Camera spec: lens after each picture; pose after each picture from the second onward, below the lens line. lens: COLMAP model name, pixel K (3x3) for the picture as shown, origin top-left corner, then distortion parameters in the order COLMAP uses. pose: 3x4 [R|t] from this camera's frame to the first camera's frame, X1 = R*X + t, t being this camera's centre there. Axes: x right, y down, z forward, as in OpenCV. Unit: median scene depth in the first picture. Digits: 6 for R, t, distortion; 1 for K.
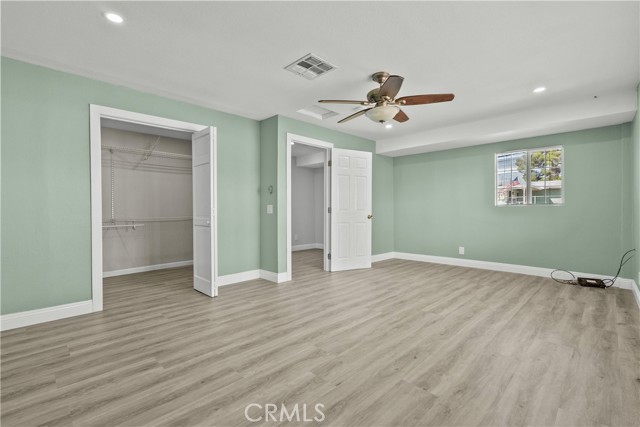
lens RADIAL K [[292.4, 0, 317.3], [0, 292.4, 217.1], [0, 0, 1]] dist [-0.001805, 0.000987]
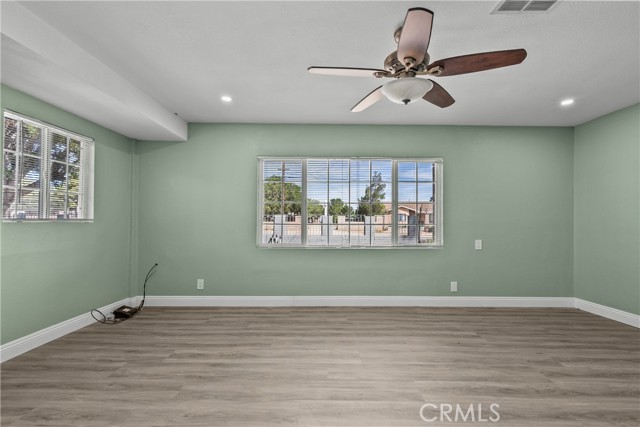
lens RADIAL K [[292.4, 0, 317.3], [0, 292.4, 217.1], [0, 0, 1]] dist [-0.001805, 0.000987]
pose [[-0.698180, 0.010847, 0.715840, -0.135315], [0.010014, 0.999935, -0.005385, -0.070973], [-0.715852, 0.003409, -0.698244, 1.889562]]
